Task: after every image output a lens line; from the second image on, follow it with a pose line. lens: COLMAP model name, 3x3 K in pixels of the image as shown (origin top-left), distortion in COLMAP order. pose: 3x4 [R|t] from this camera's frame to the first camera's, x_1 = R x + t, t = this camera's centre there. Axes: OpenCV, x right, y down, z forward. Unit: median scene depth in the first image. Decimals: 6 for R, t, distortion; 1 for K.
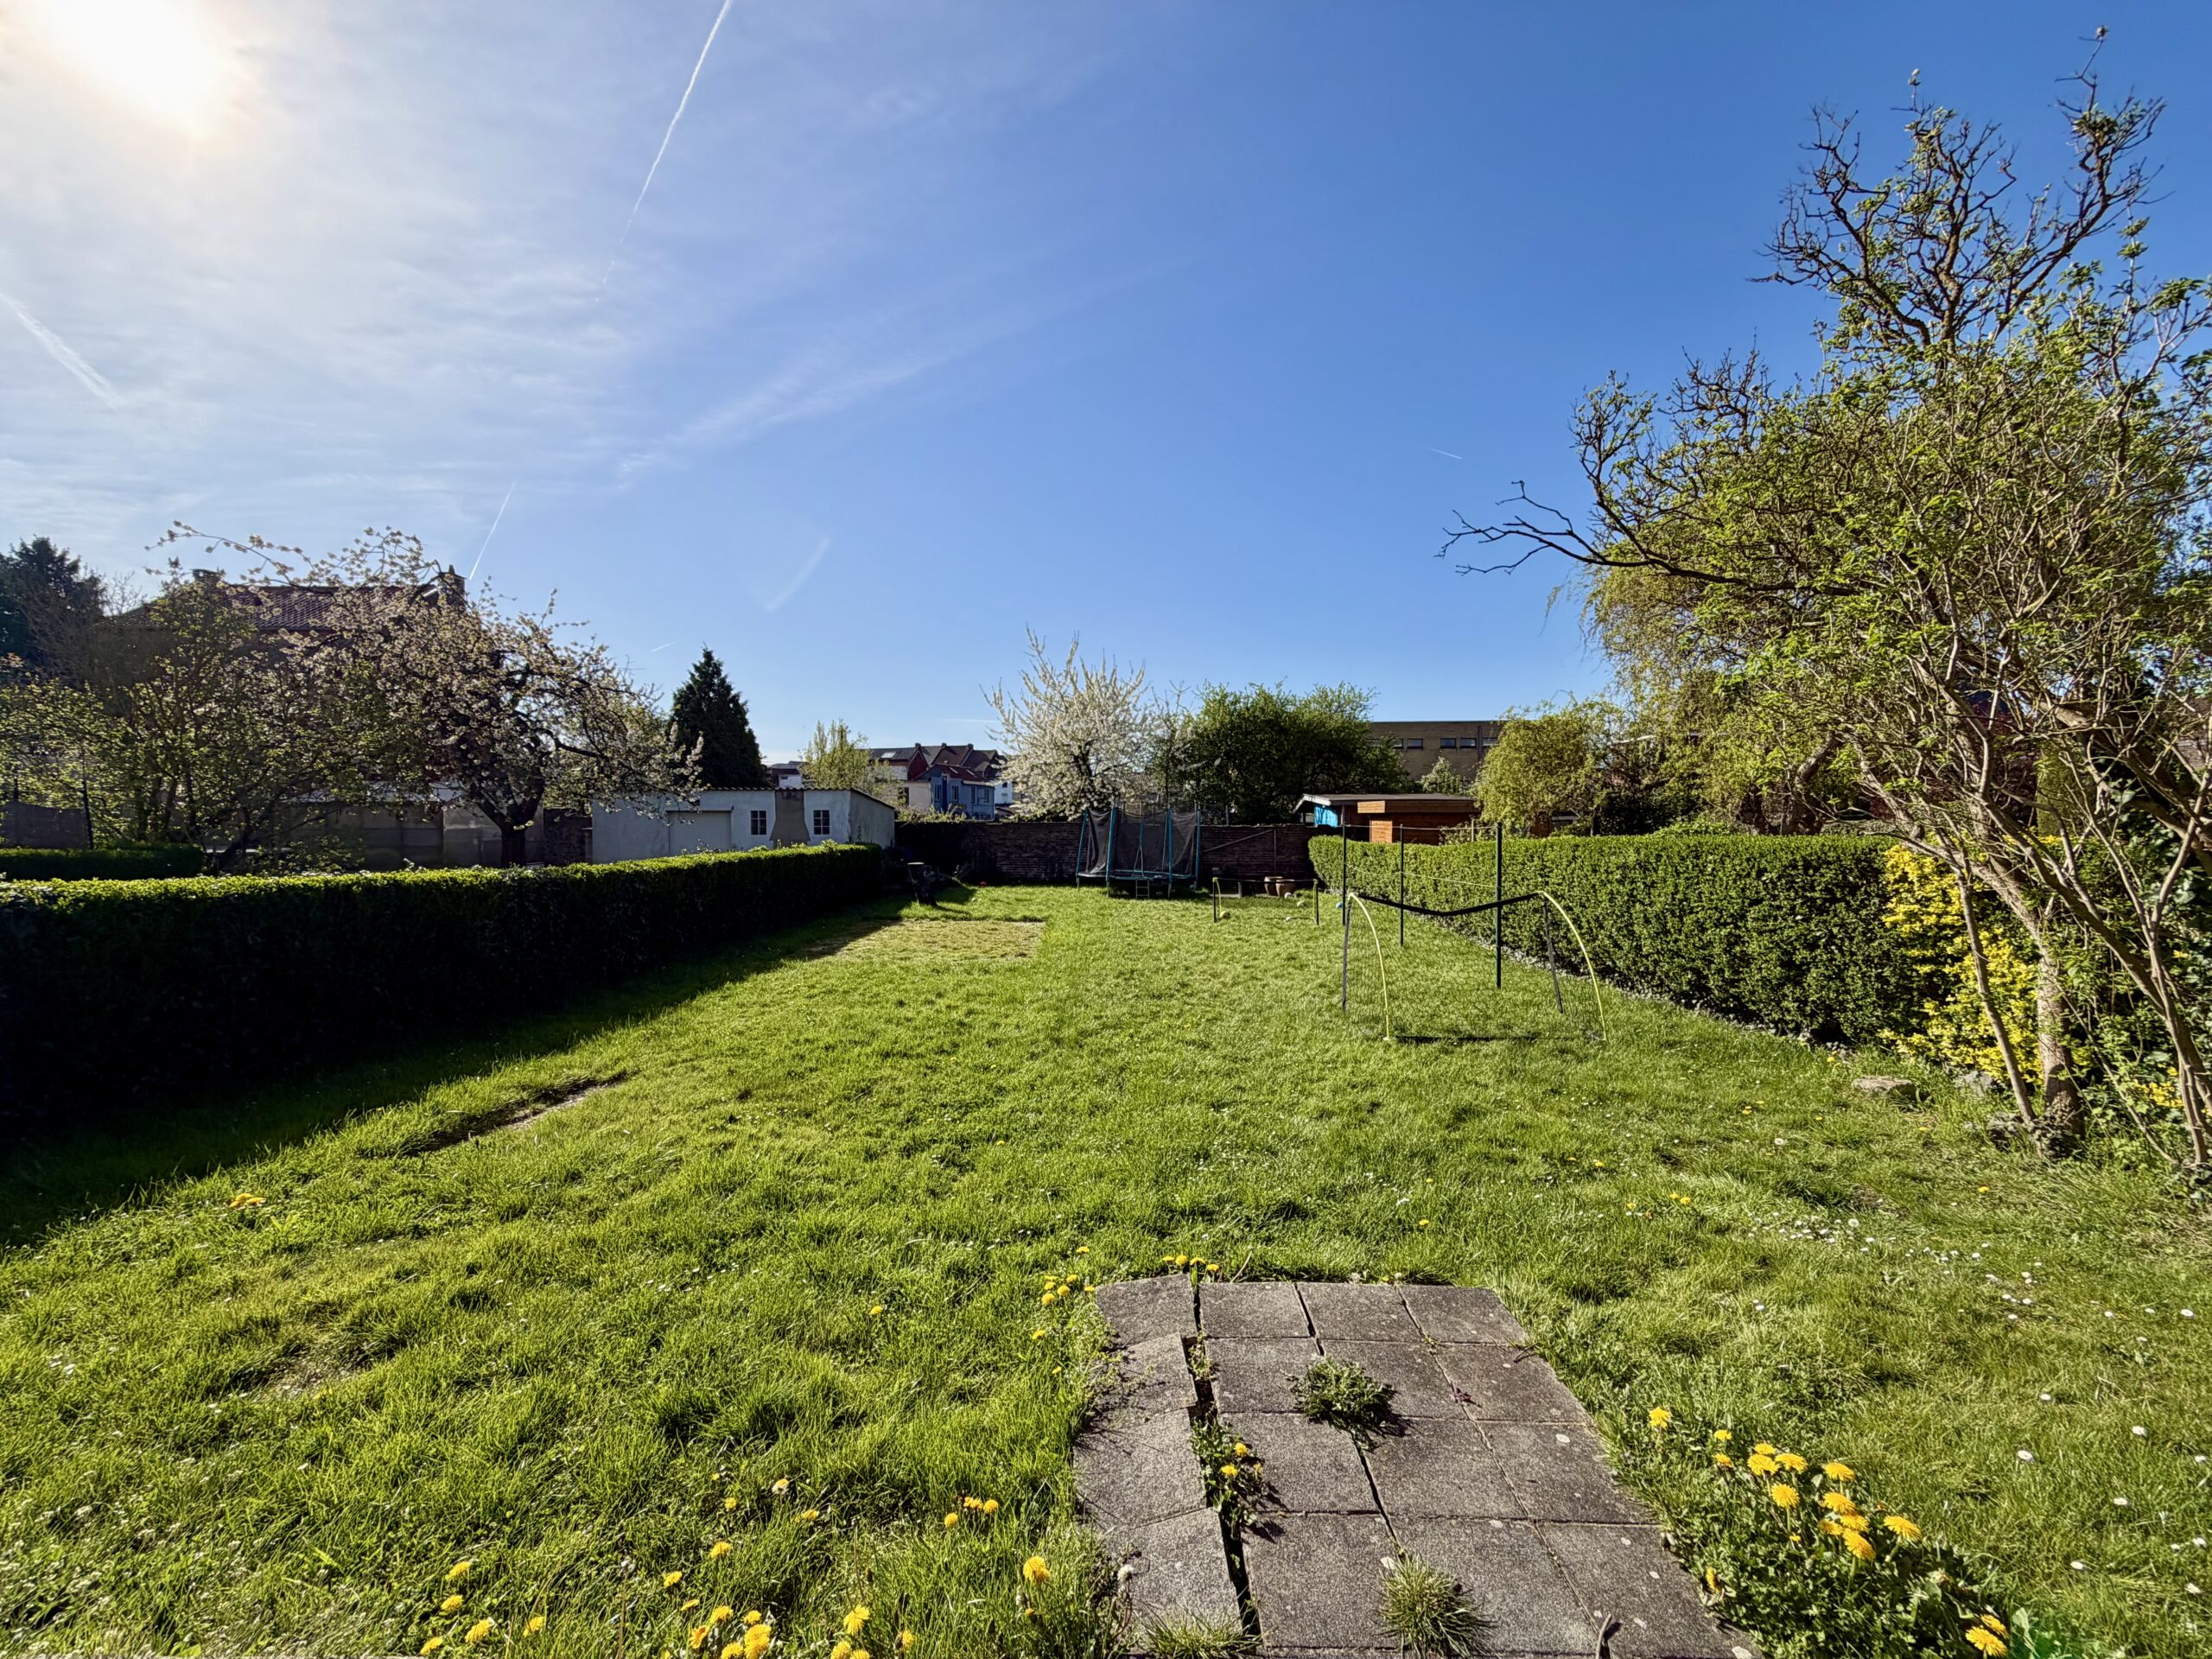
lens RADIAL K [[878.6, 0, 1095.4], [0, 878.6, 824.8], [0, 0, 1]] dist [-0.001116, -0.000052]
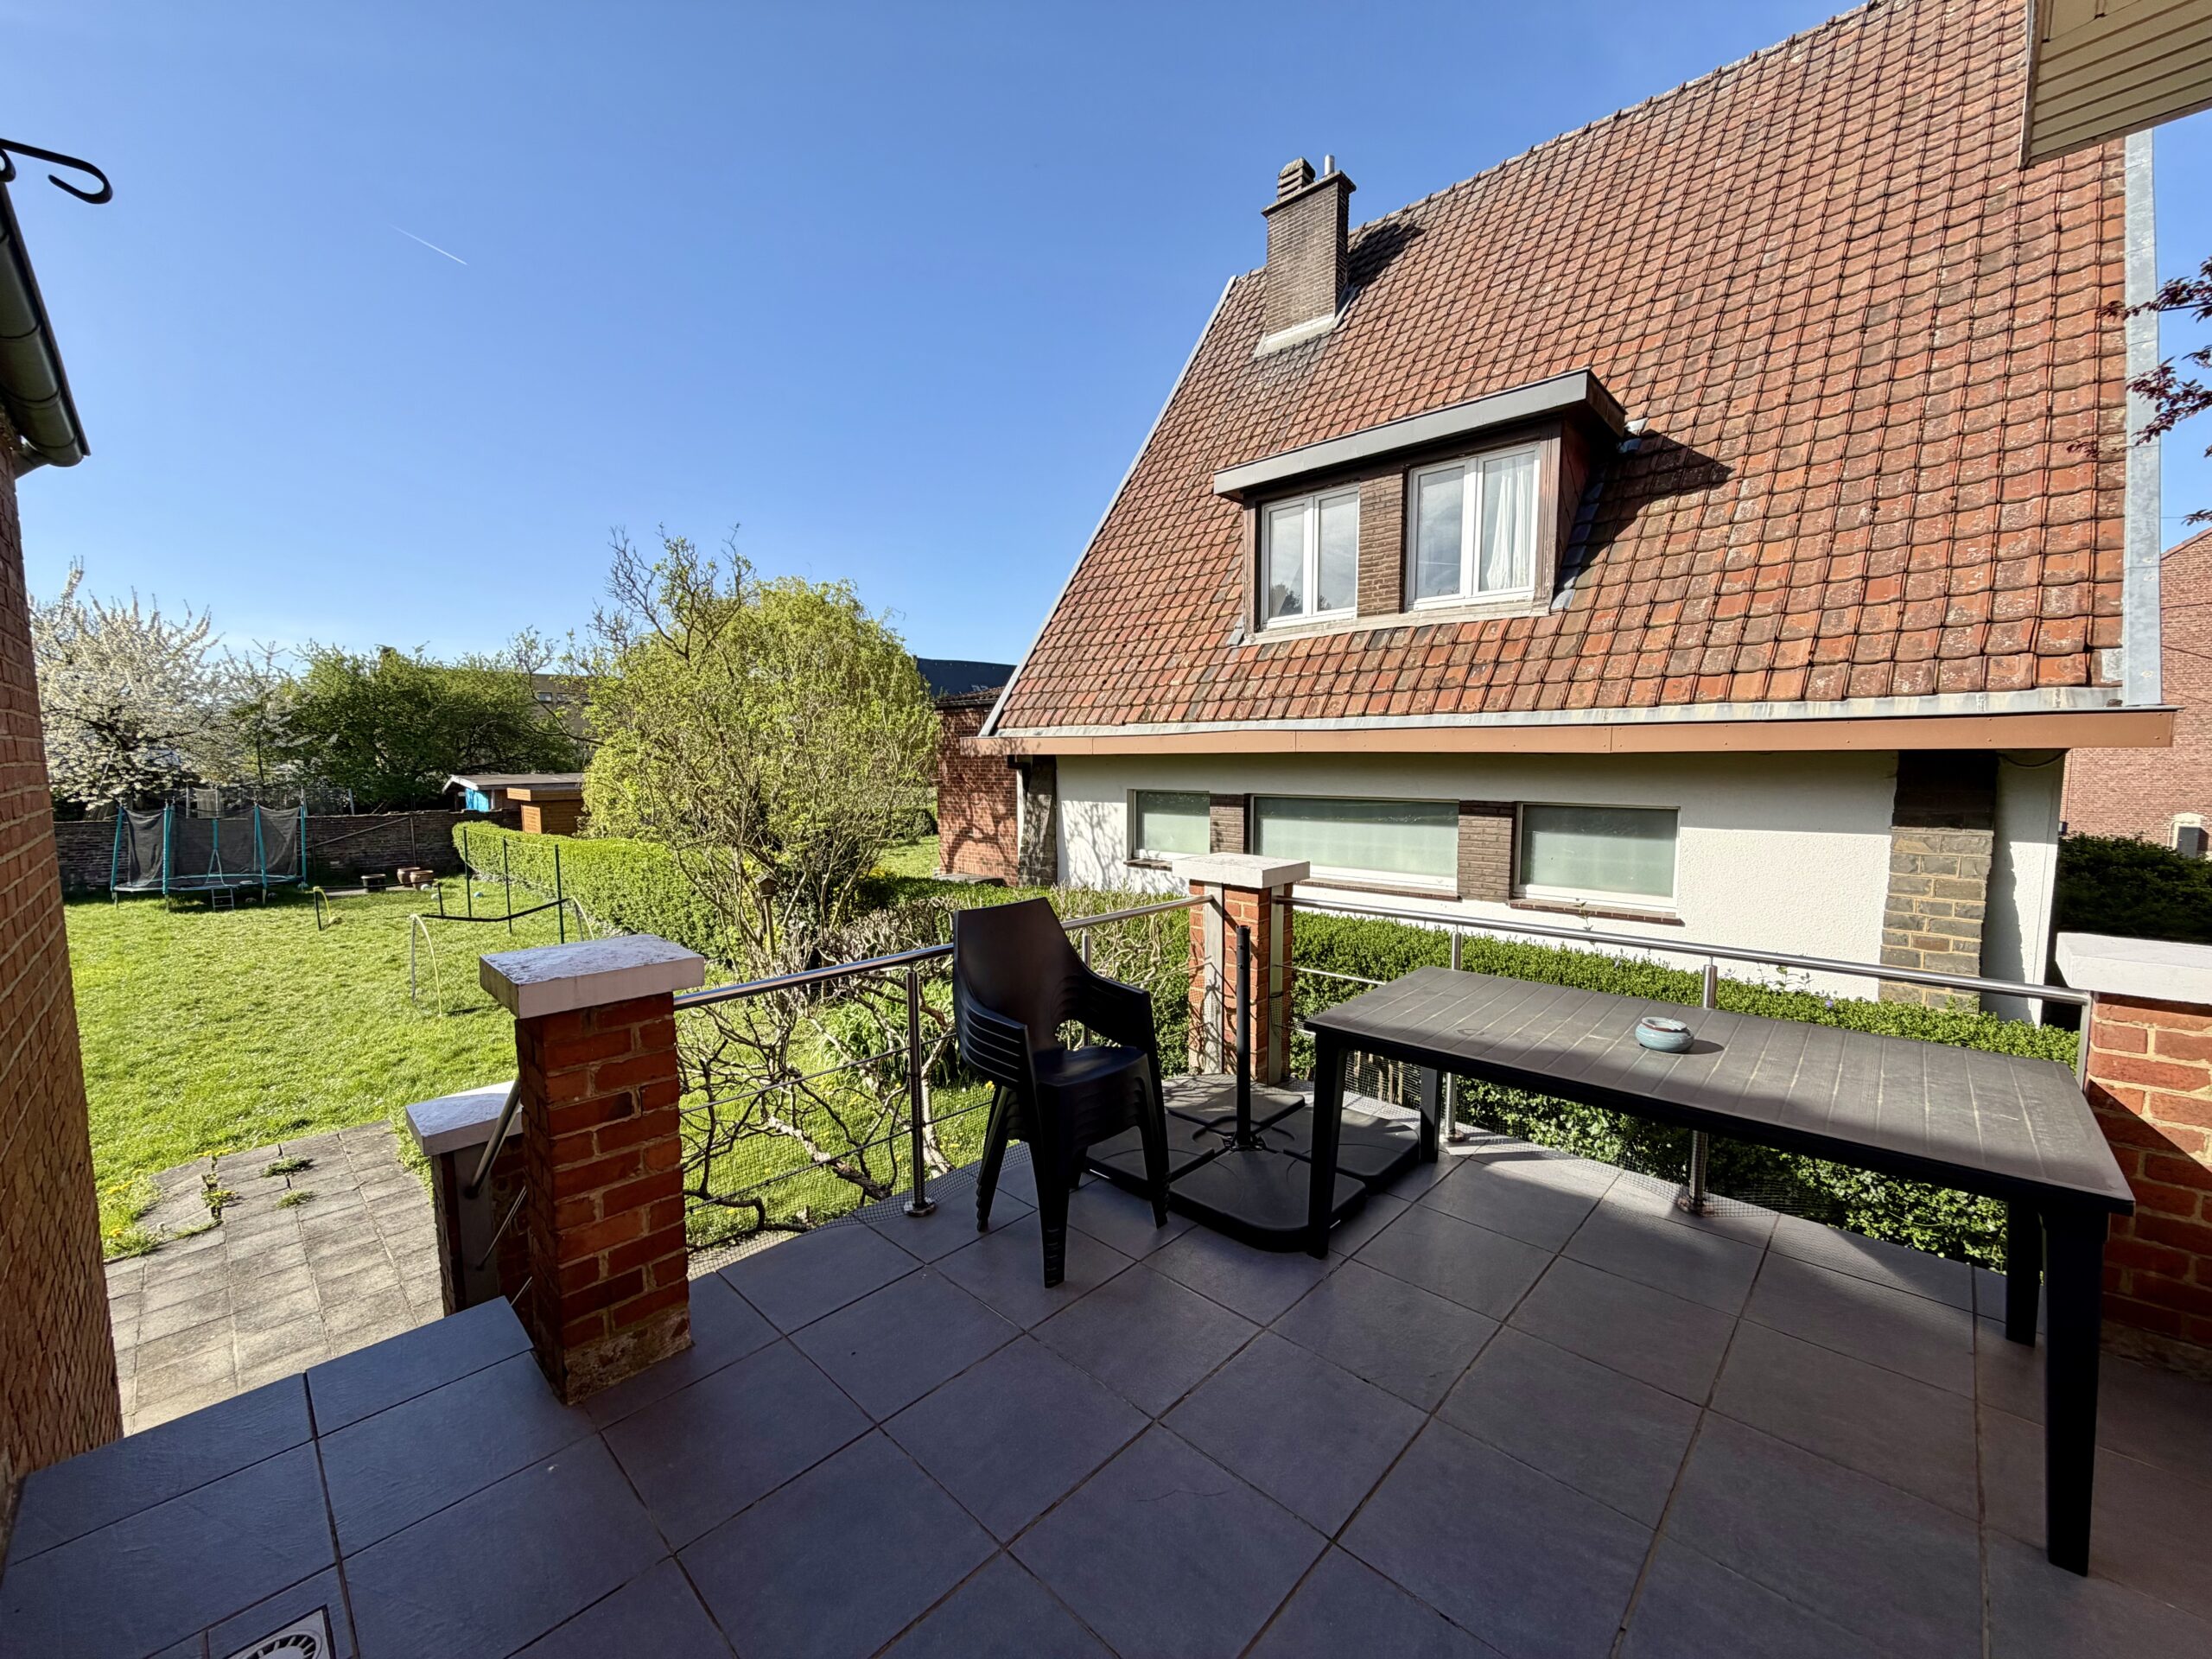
lens RADIAL K [[878.6, 0, 1091.7], [0, 878.6, 837.3], [0, 0, 1]] dist [-0.001116, -0.000052]
pose [[0.680506, -0.068811, 0.729505, 0.008728], [0.012061, 0.996498, 0.082745, -0.057709], [-0.732643, -0.047510, 0.678952, -0.280191]]
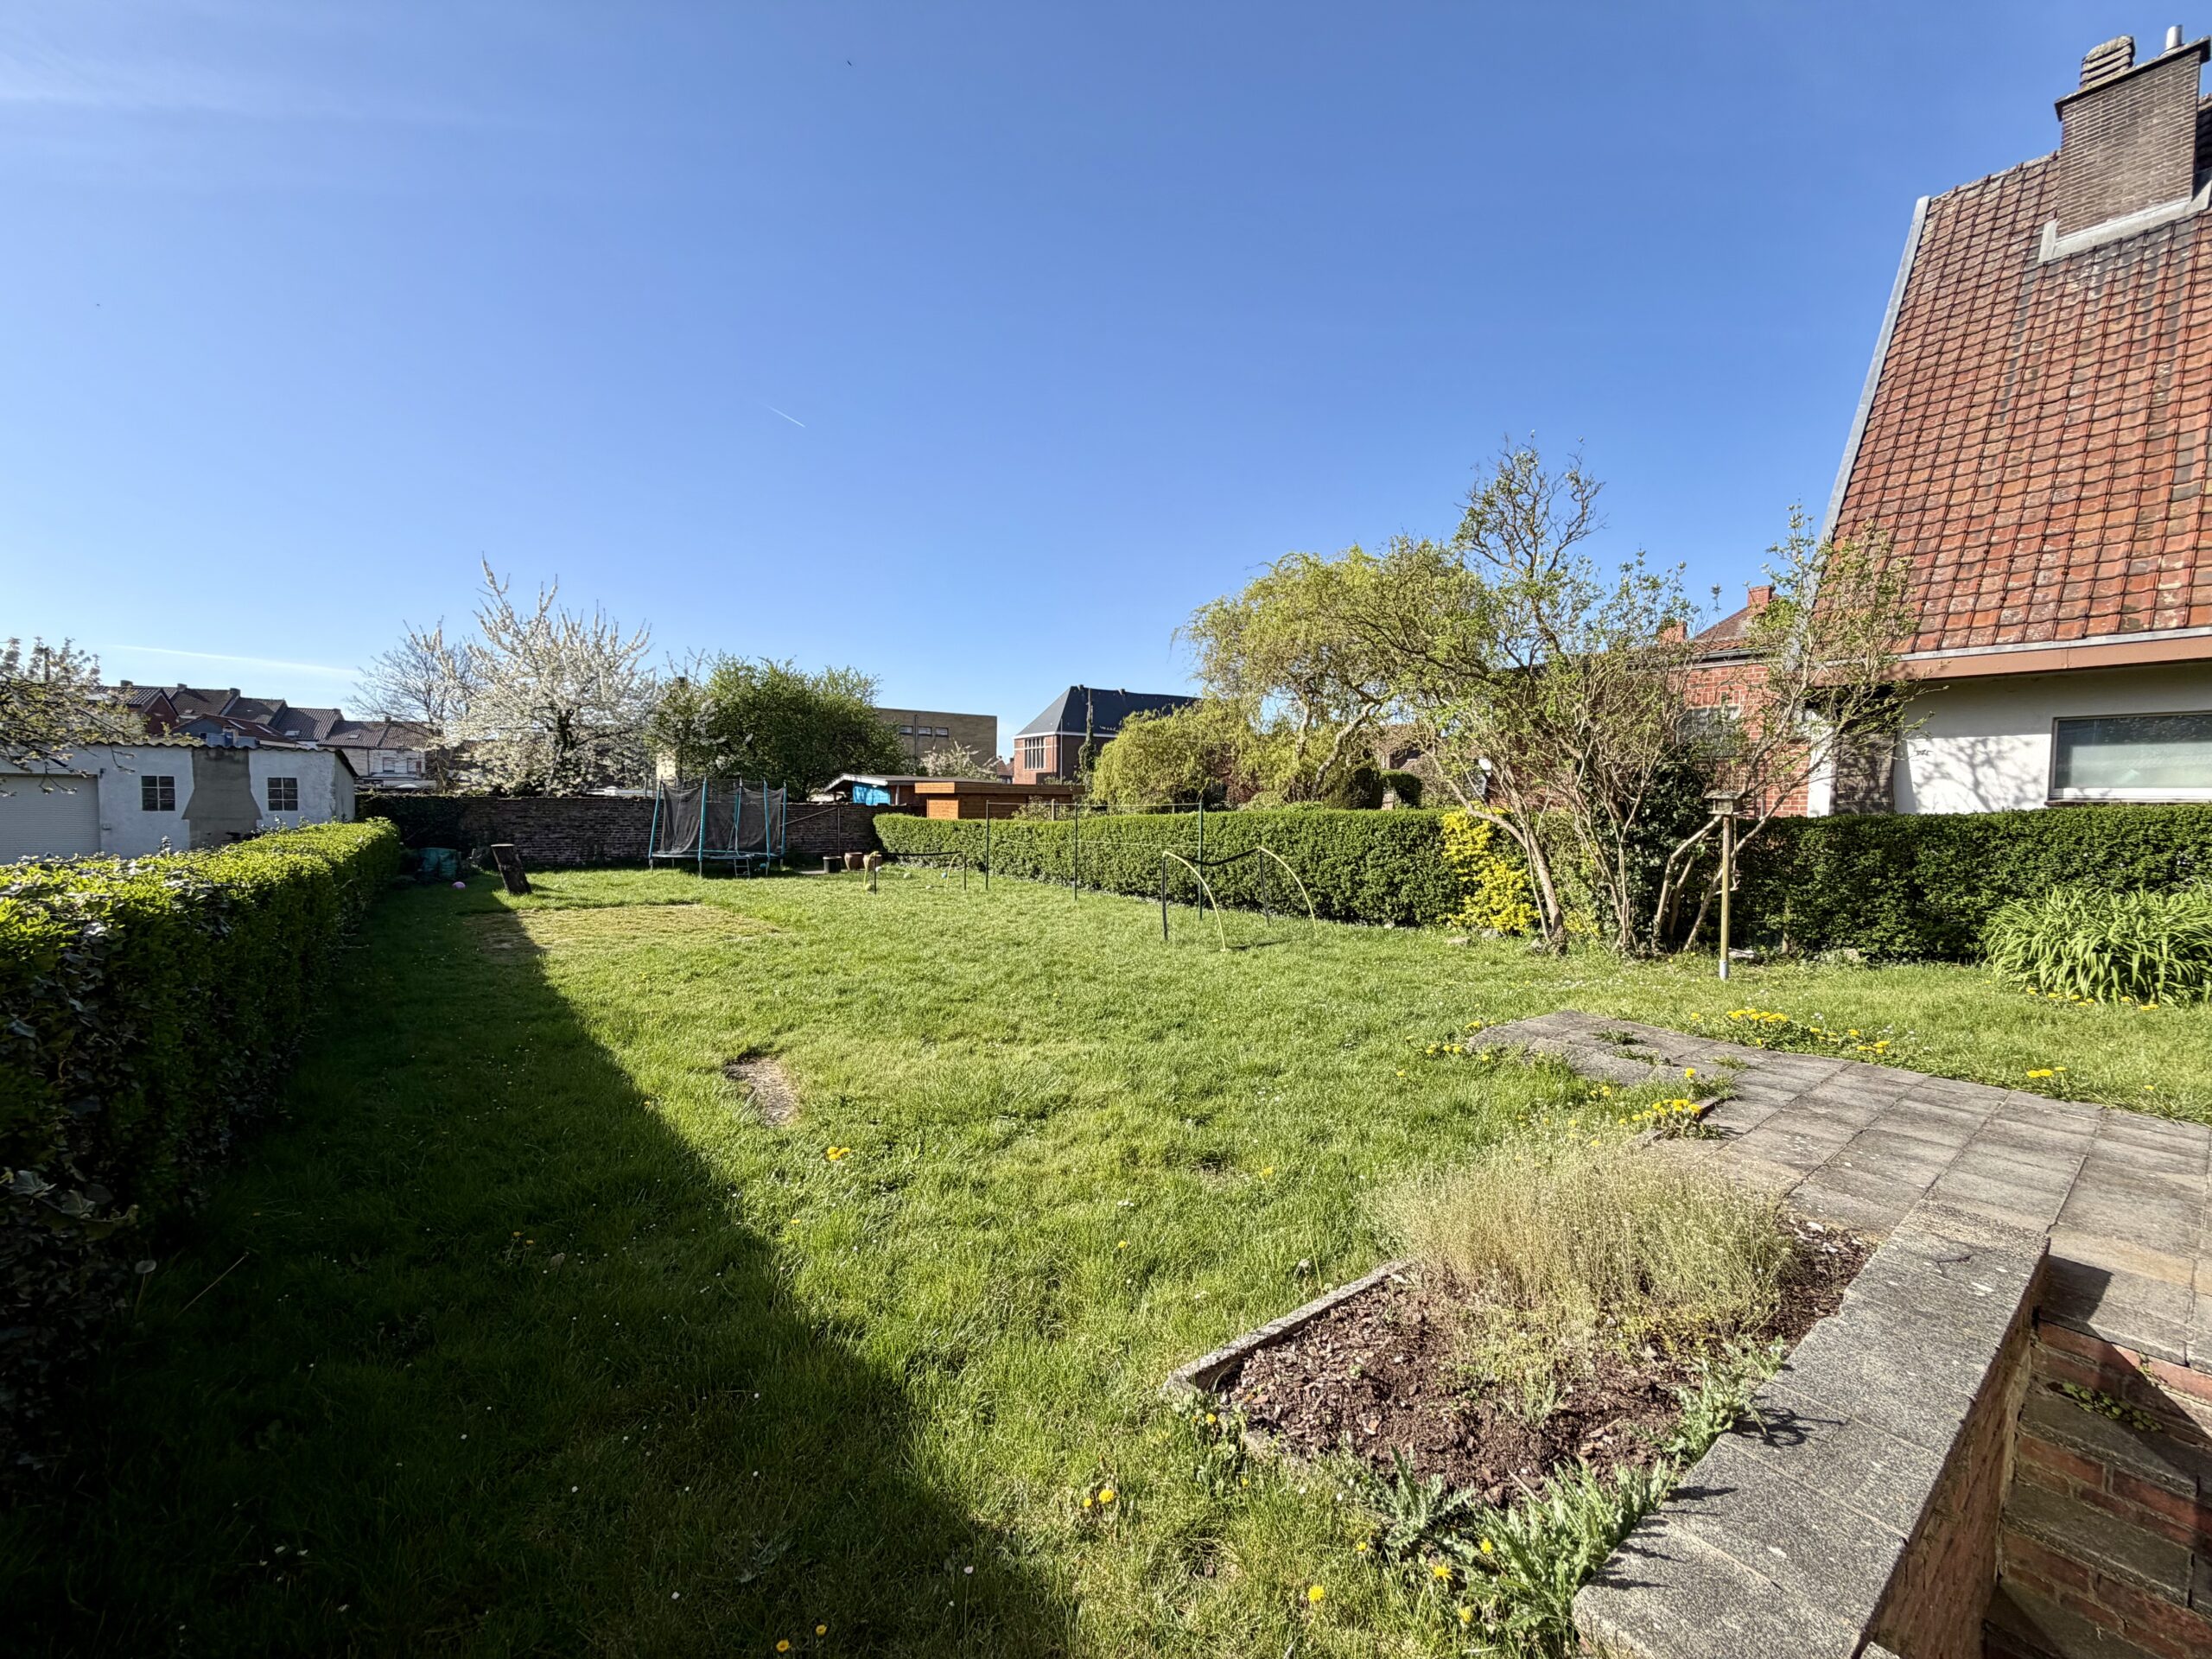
lens RADIAL K [[878.6, 0, 1101.0], [0, 878.6, 829.5], [0, 0, 1]] dist [-0.001116, -0.000052]
pose [[0.786300, -0.010924, 0.617748, -0.250346], [-0.005732, 0.999672, 0.024974, 0.004624], [-0.617818, -0.023178, 0.785979, 0.000896]]
